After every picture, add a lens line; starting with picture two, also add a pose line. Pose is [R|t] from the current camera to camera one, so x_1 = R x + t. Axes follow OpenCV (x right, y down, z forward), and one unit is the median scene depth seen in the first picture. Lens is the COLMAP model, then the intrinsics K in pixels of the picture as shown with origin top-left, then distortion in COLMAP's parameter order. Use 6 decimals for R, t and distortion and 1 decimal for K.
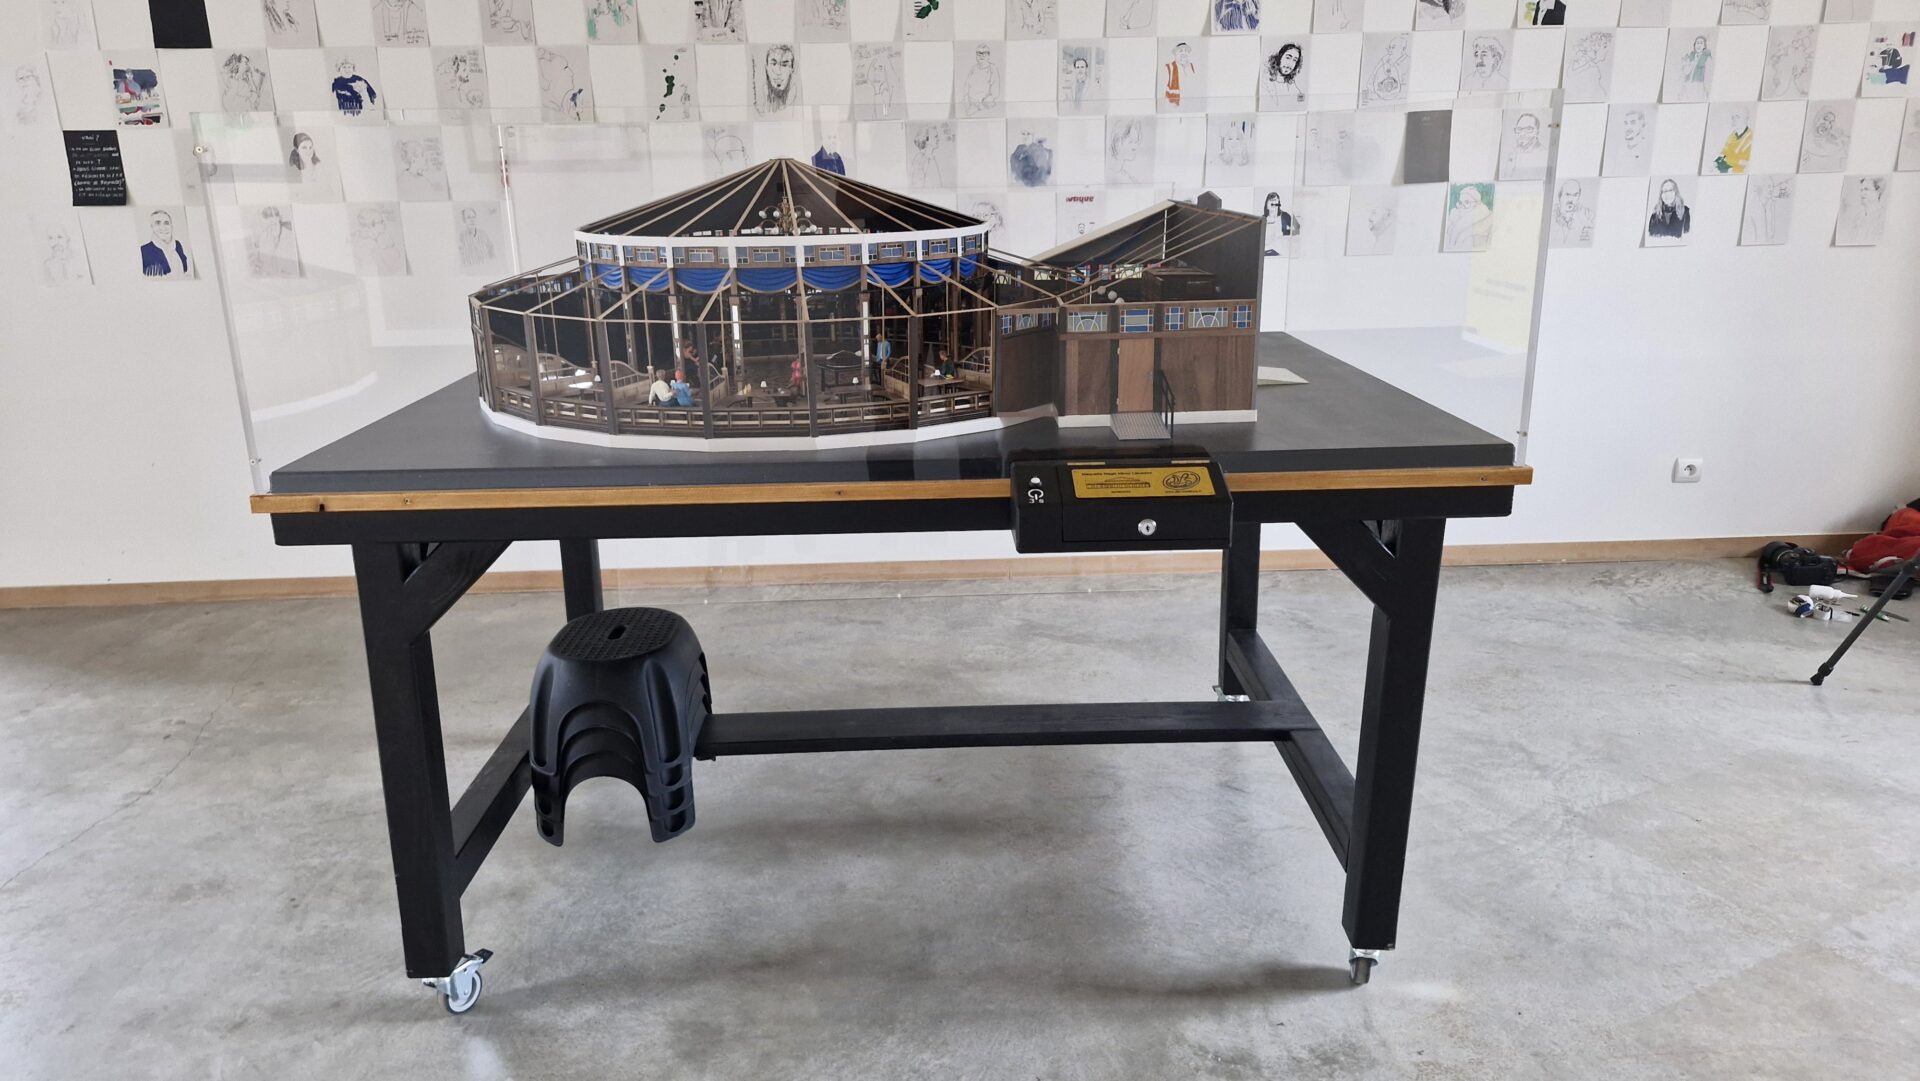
lens RADIAL K [[1328.1, 0, 960.0], [0, 1328.1, 540.5], [0, 0, 1]] dist [0.019292, -0.095348]
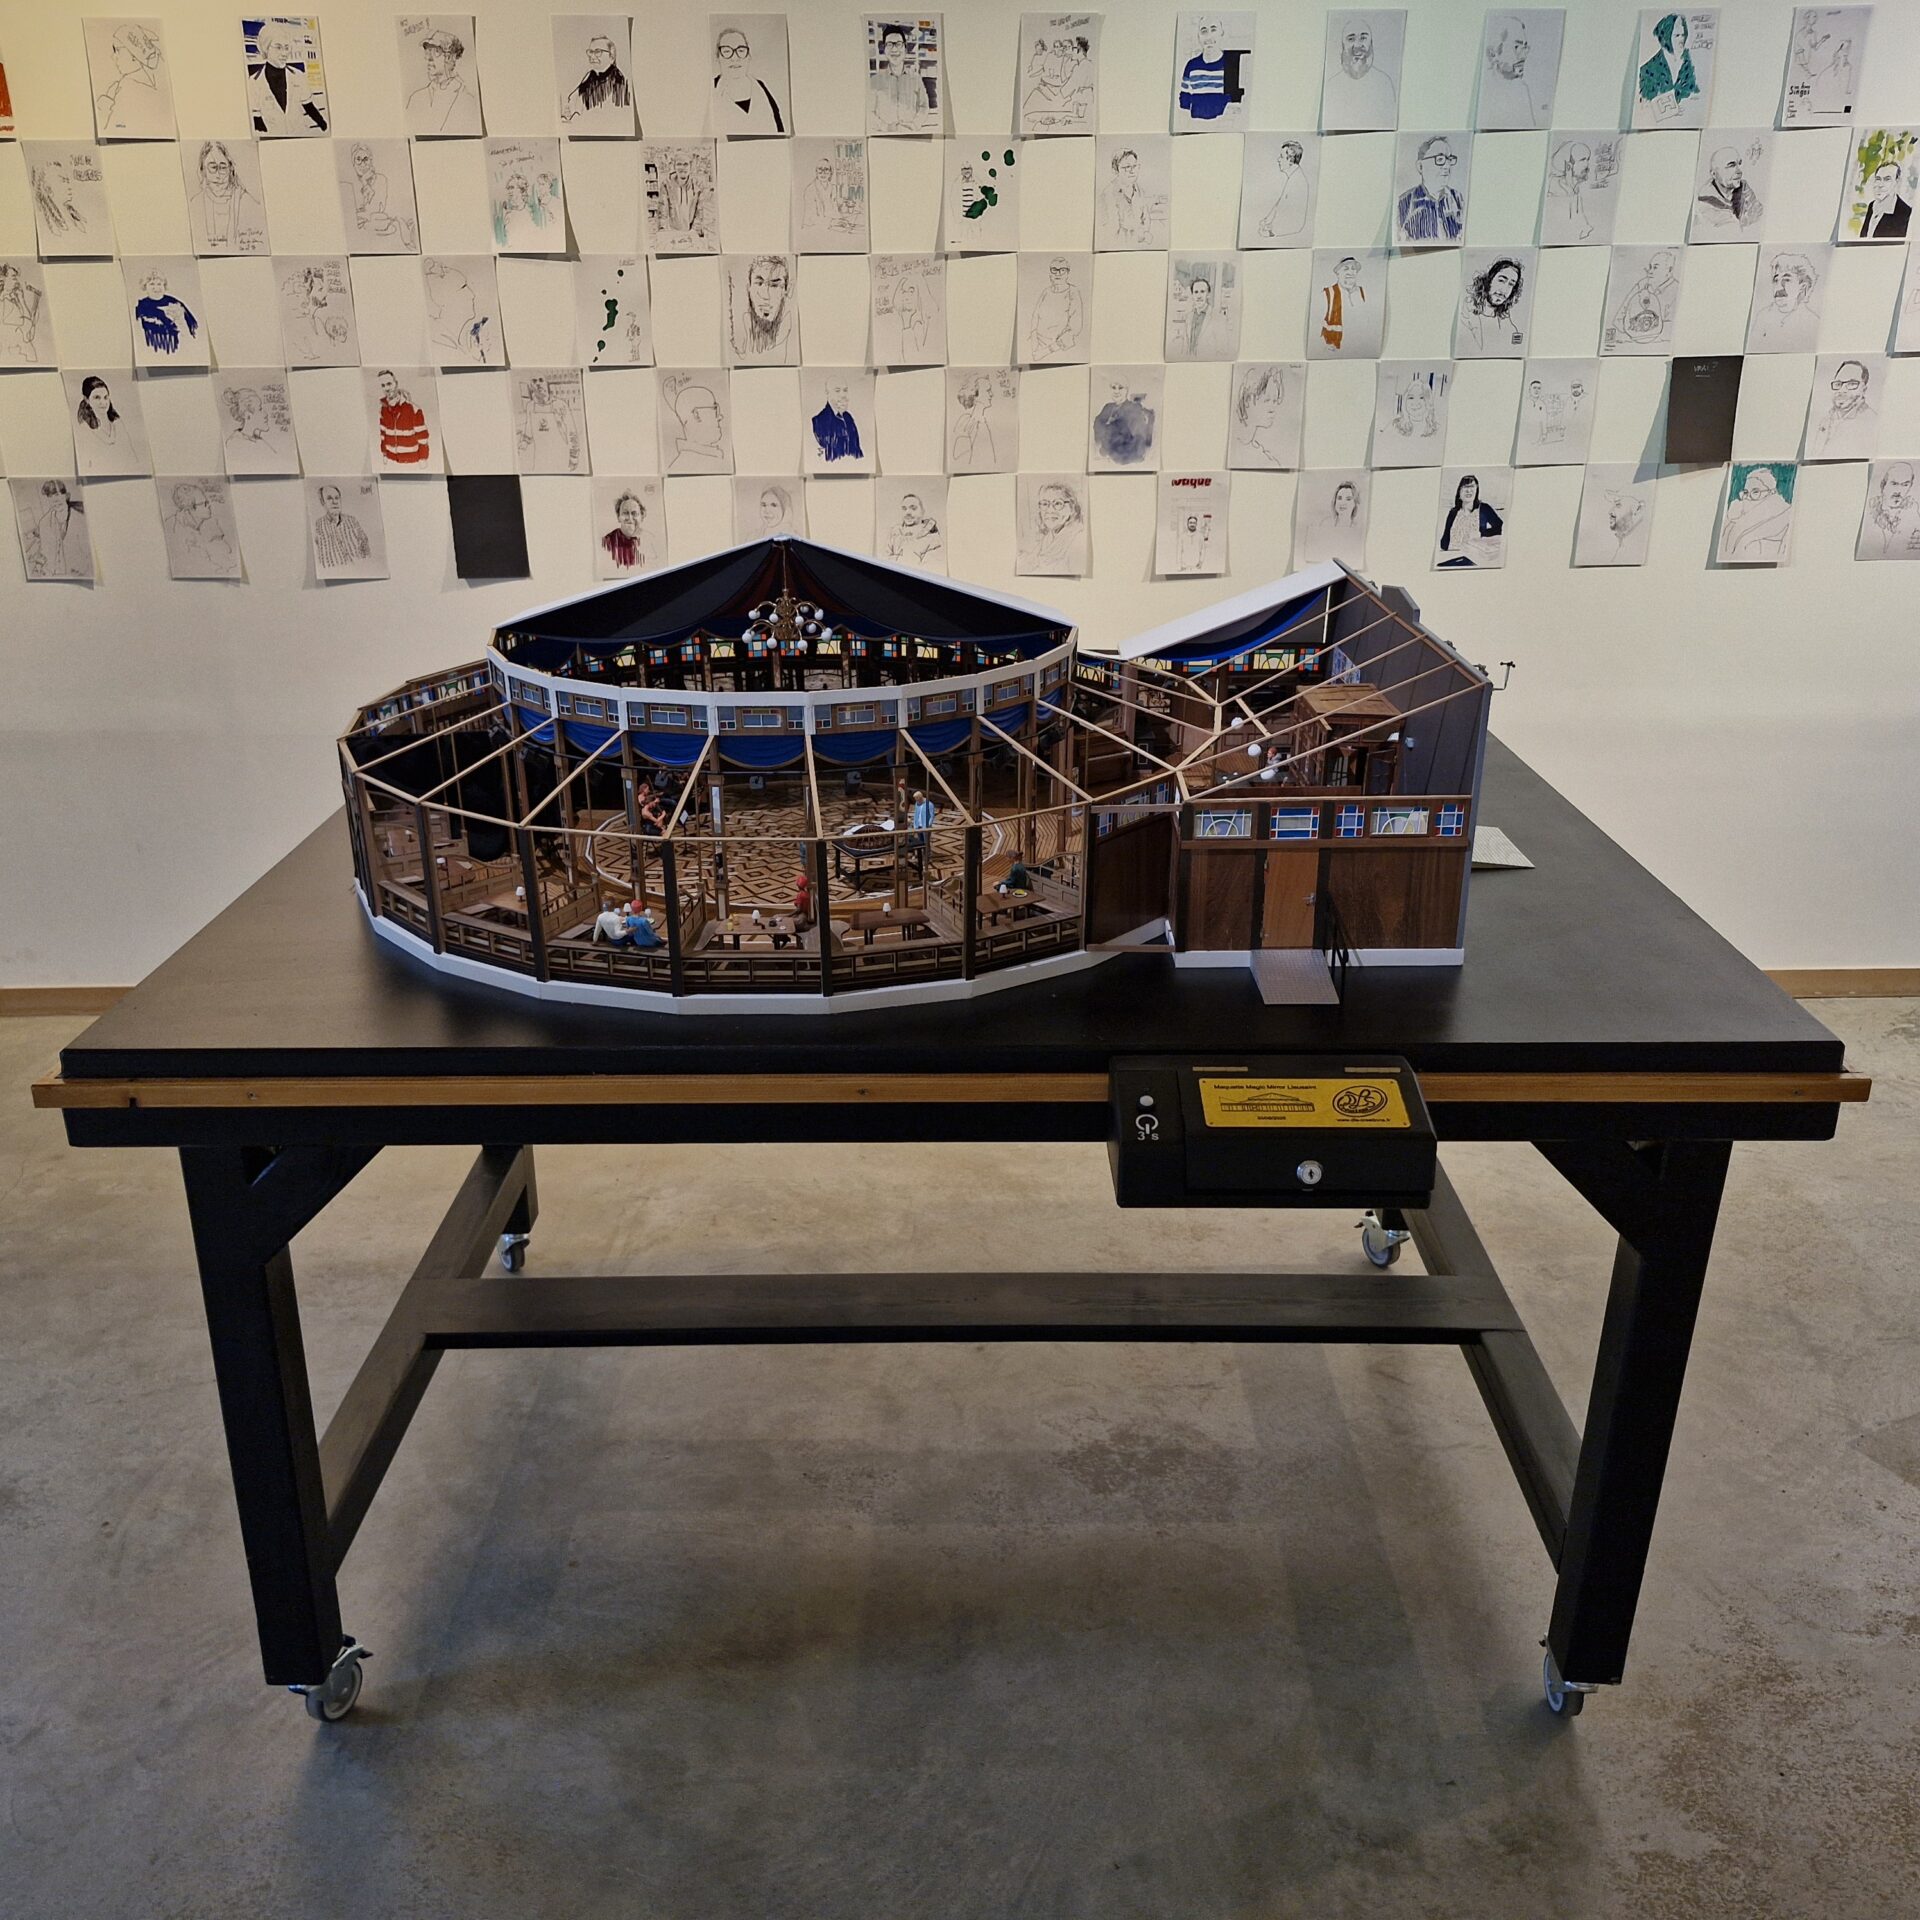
lens RADIAL K [[1800.0, 0, 923.0], [0, 1800.0, 958.8], [0, 0, 1]] dist [0.012473, -0.090473]
pose [[0.999158, 0.025666, -0.032024, -0.021169], [-0.022738, 0.995802, 0.088667, -0.130175], [0.034165, -0.087864, 0.995546, 0.044704]]
